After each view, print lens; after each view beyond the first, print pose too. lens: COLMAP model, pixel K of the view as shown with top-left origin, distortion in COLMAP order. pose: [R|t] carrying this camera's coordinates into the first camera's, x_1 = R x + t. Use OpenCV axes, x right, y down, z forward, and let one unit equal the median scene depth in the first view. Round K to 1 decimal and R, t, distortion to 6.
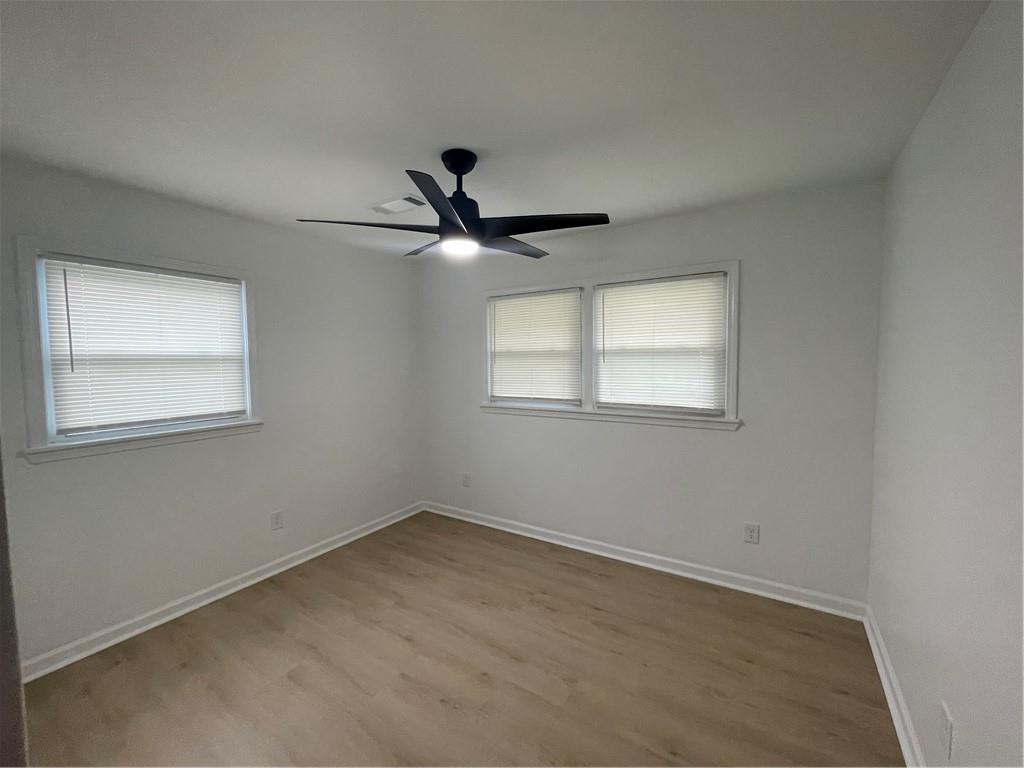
lens RADIAL K [[414.1, 0, 515.5], [0, 414.1, 381.1], [0, 0, 1]] dist [-0.003933, -0.000543]
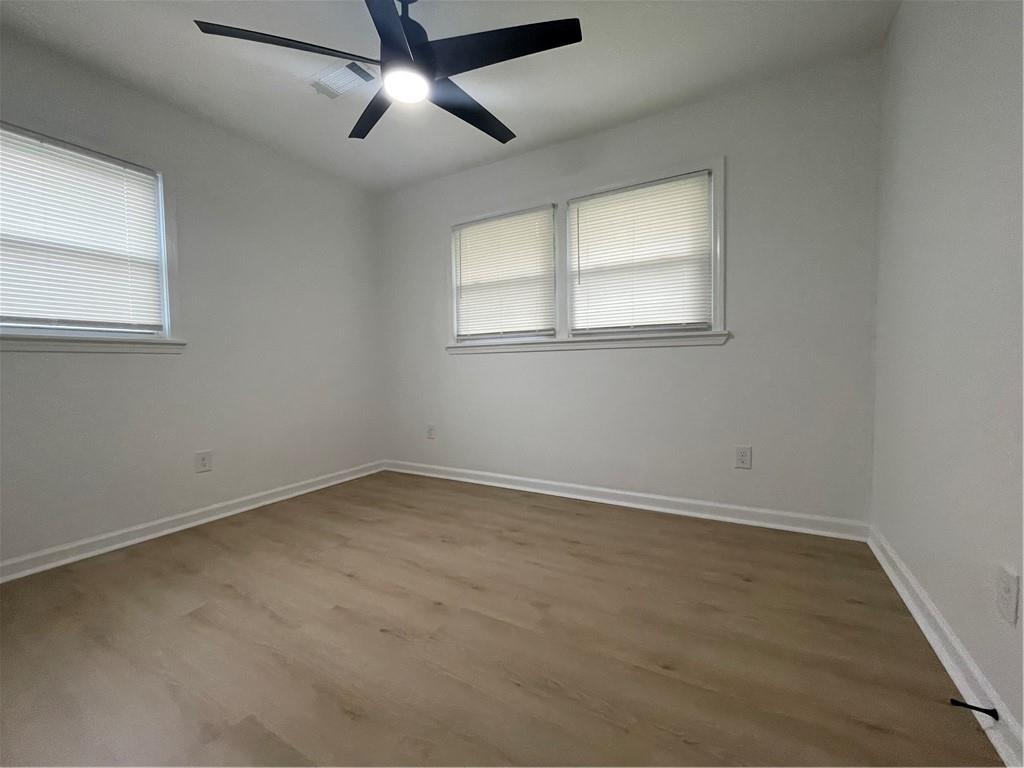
lens RADIAL K [[414.1, 0, 515.5], [0, 414.1, 381.1], [0, 0, 1]] dist [-0.003933, -0.000543]
pose [[0.998672, -0.006926, 0.051053, 0.029054], [0.007777, 0.999834, -0.016495, 0.203761], [-0.050930, 0.016870, 0.998560, 0.116216]]
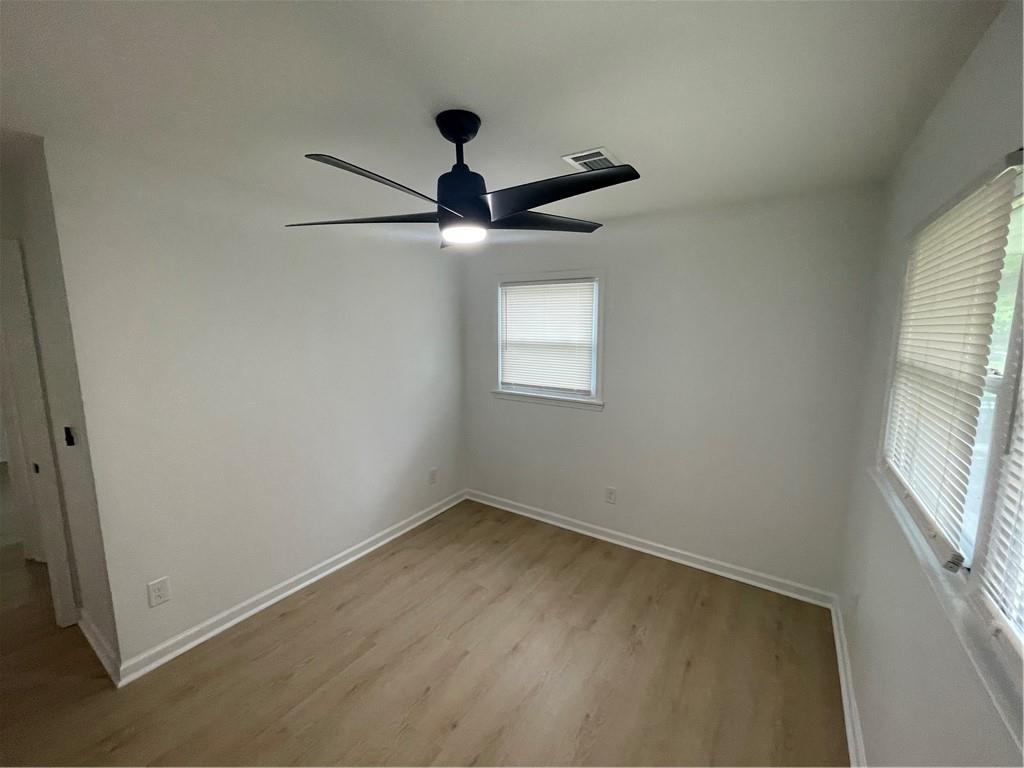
lens RADIAL K [[414.1, 0, 515.5], [0, 414.1, 381.1], [0, 0, 1]] dist [-0.003933, -0.000543]
pose [[-0.021617, 0.153692, -0.987882, 0.501896], [-0.061215, 0.986056, 0.154748, -0.125385], [0.997890, 0.063819, -0.011907, 0.798237]]
